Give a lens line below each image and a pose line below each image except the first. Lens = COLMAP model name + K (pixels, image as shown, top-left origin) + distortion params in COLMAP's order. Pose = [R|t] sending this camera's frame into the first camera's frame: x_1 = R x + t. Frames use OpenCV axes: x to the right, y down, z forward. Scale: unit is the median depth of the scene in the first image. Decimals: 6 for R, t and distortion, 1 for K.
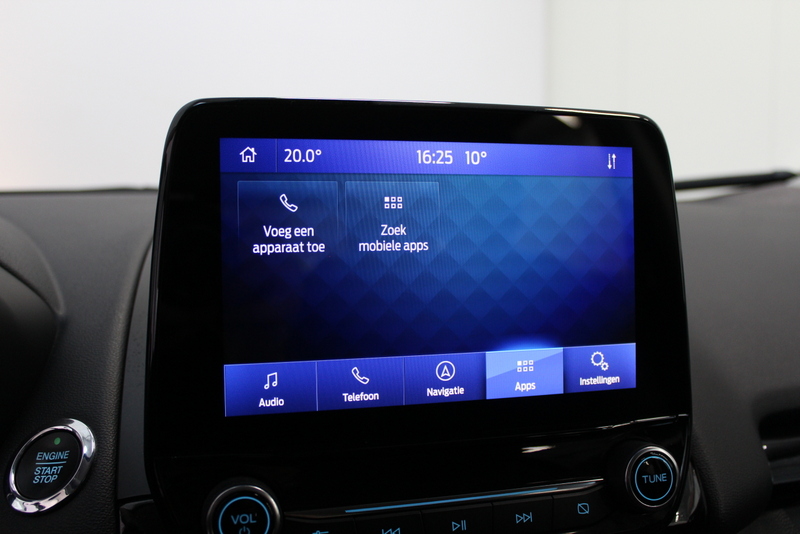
lens RADIAL K [[806.4, 0, 400.1], [0, 806.4, 266.2], [0, 0, 1]] dist [-0.073623, 0.000000]
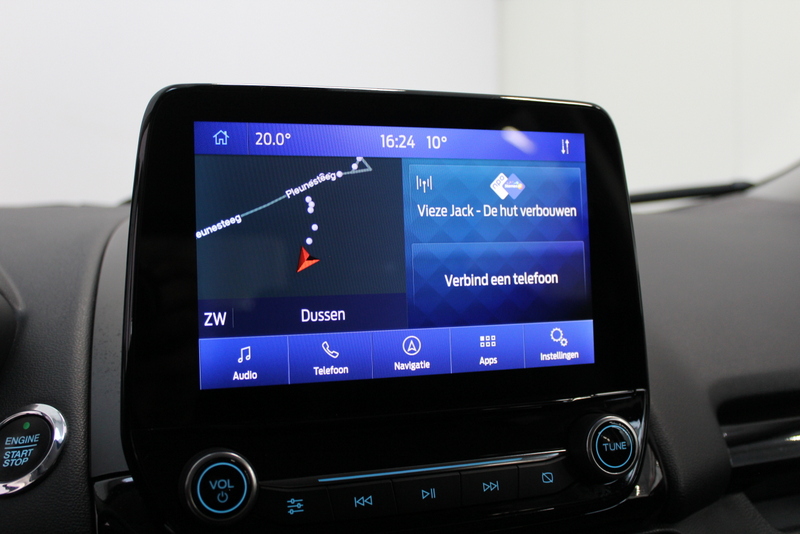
lens RADIAL K [[869.3, 0, 403.2], [0, 869.3, 251.6], [0, 0, 1]] dist [-0.066152, 0.000000]
pose [[0.997765, -0.014406, 0.065247, -0.025871], [0.018006, 0.998327, -0.054940, 0.069994], [-0.064346, 0.055992, 0.996356, -0.120369]]
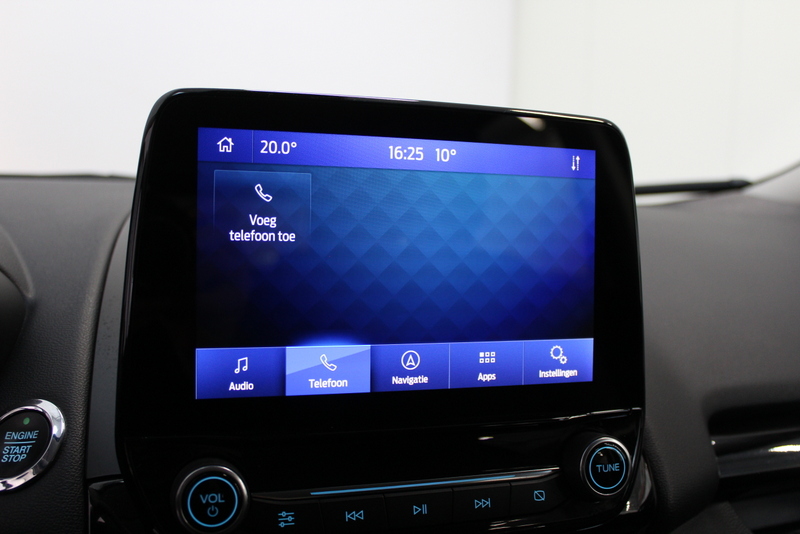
lens RADIAL K [[806.4, 0, 401.6], [0, 806.4, 263.8], [0, 0, 1]] dist [-0.073623, 0.000000]
pose [[0.998369, 0.027968, 0.049767, -0.010218], [-0.028030, 0.999607, 0.000542, 0.005982], [-0.049733, -0.001936, 0.998761, -0.032716]]
